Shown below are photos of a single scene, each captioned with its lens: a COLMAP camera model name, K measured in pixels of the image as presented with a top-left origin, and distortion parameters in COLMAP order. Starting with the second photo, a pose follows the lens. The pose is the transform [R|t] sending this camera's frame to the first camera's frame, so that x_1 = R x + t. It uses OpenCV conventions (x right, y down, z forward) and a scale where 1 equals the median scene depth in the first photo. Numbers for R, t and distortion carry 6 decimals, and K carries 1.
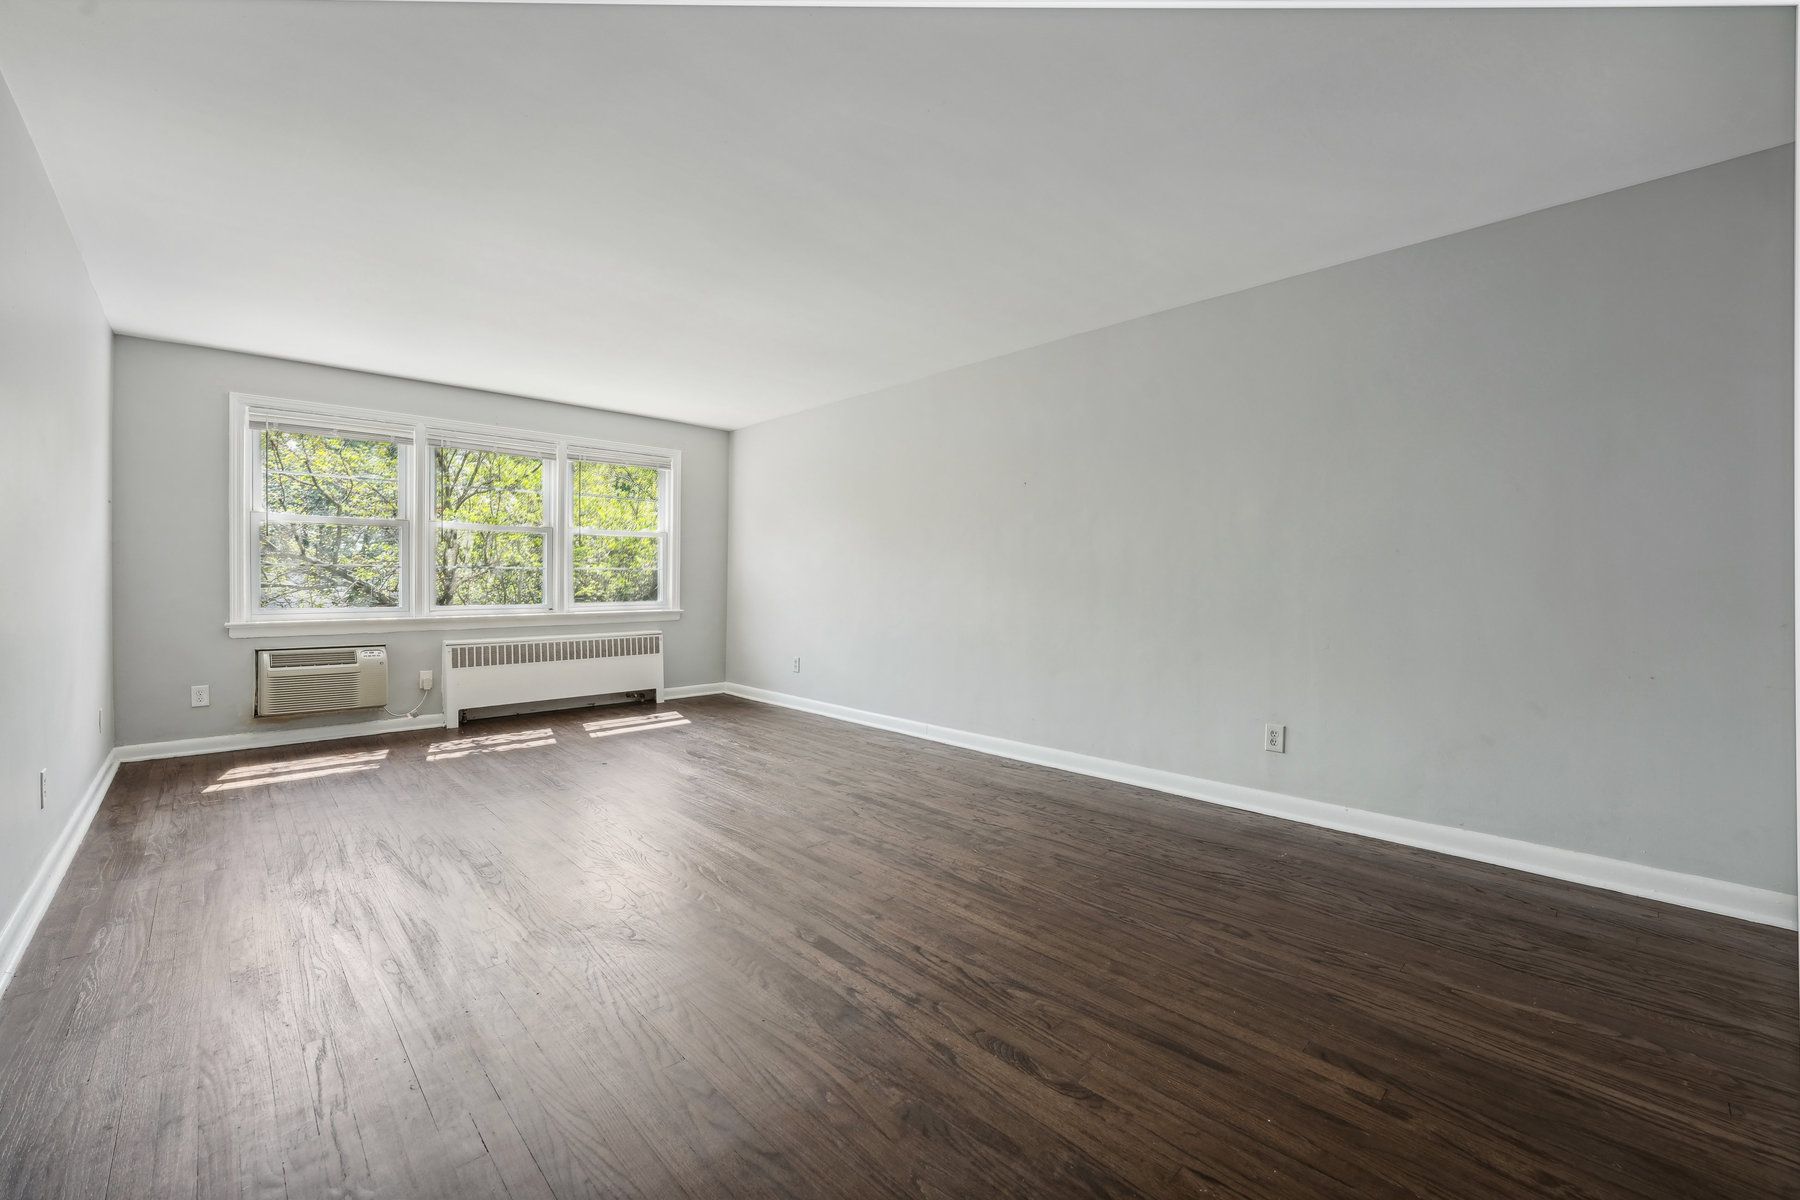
lens RADIAL K [[720.9, 0, 899.1], [0, 720.9, 587.8], [0, 0, 1]] dist [-0.015276, -0.000024]
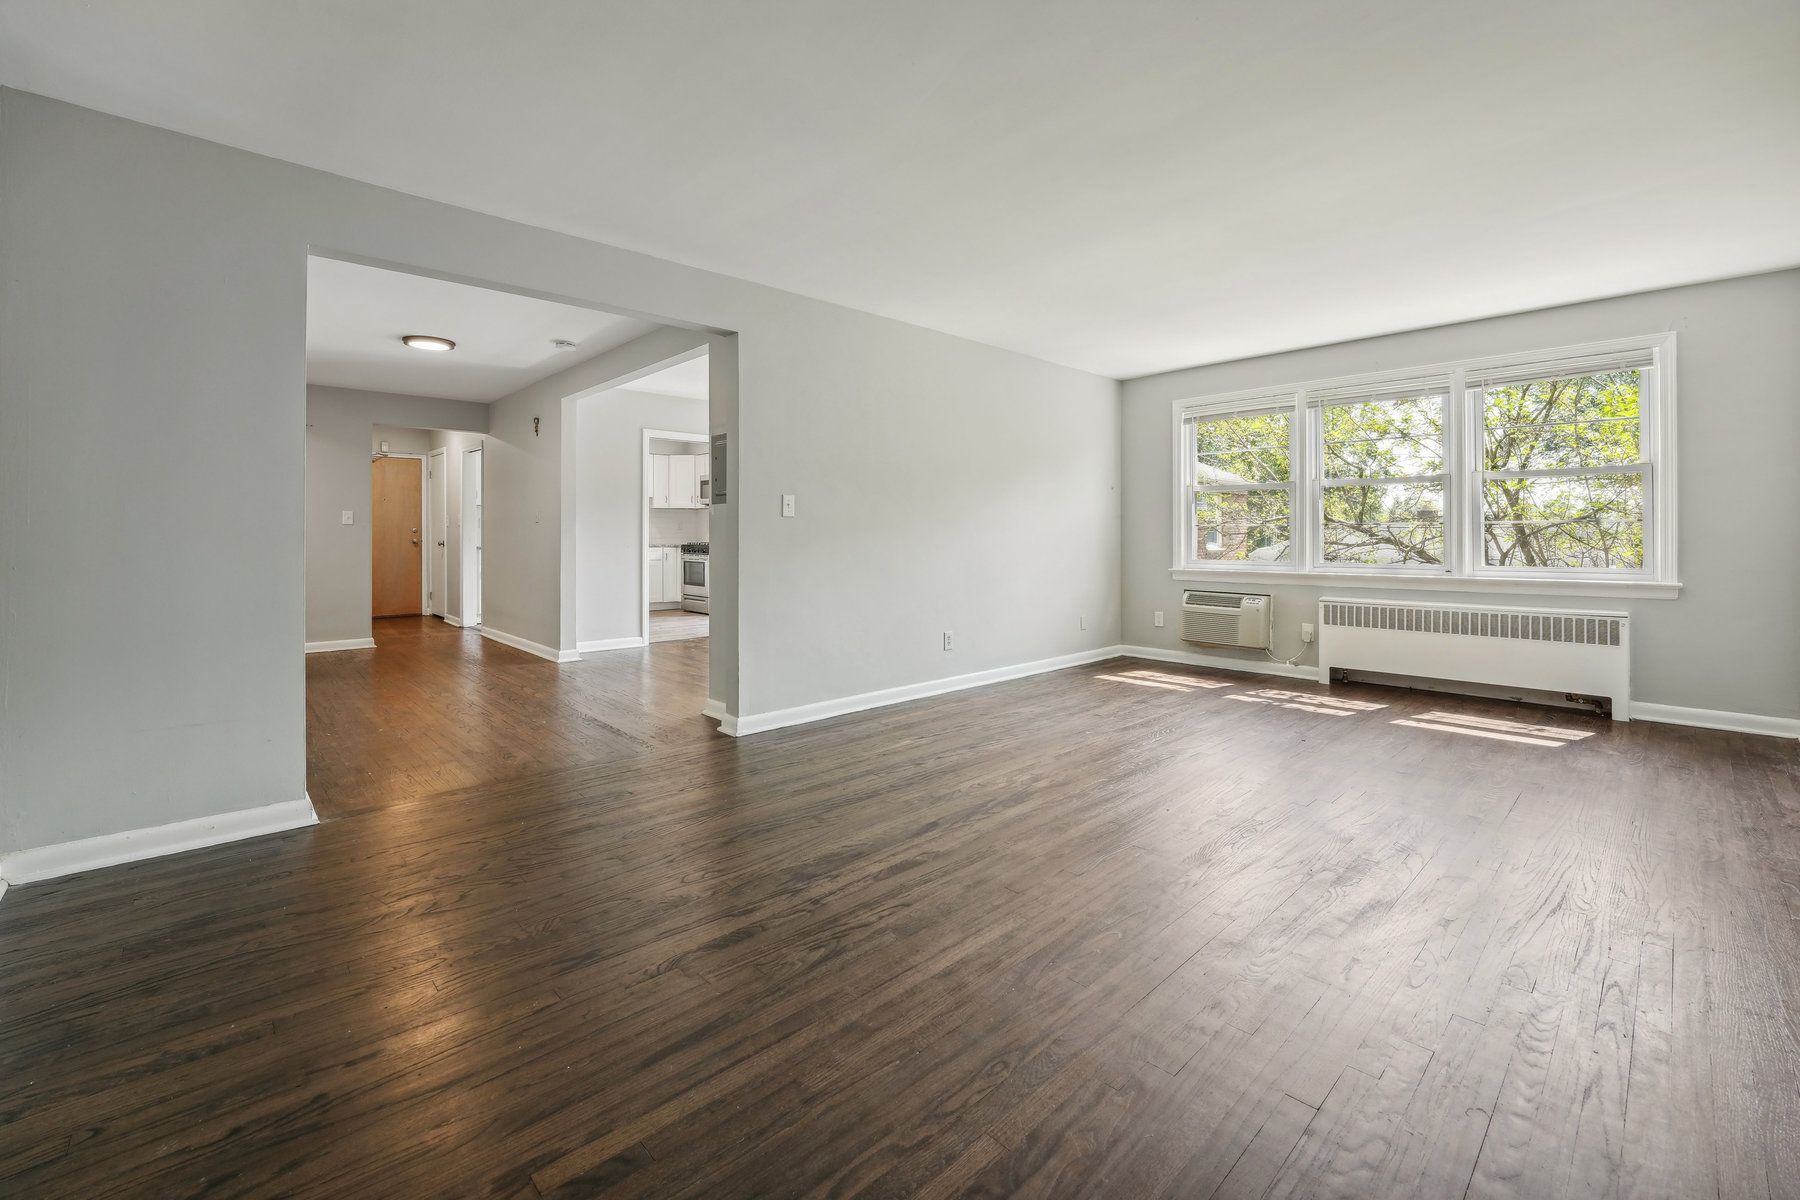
lens RADIAL K [[755.9, 0, 899.3], [0, 755.9, 526.3], [0, 0, 1]] dist [-0.014378, -0.000240]
pose [[-0.009183, -0.018005, -0.999796, 0.476471], [-0.009936, 0.999790, -0.017913, -0.000934], [0.999908, 0.009769, -0.009360, 0.441119]]
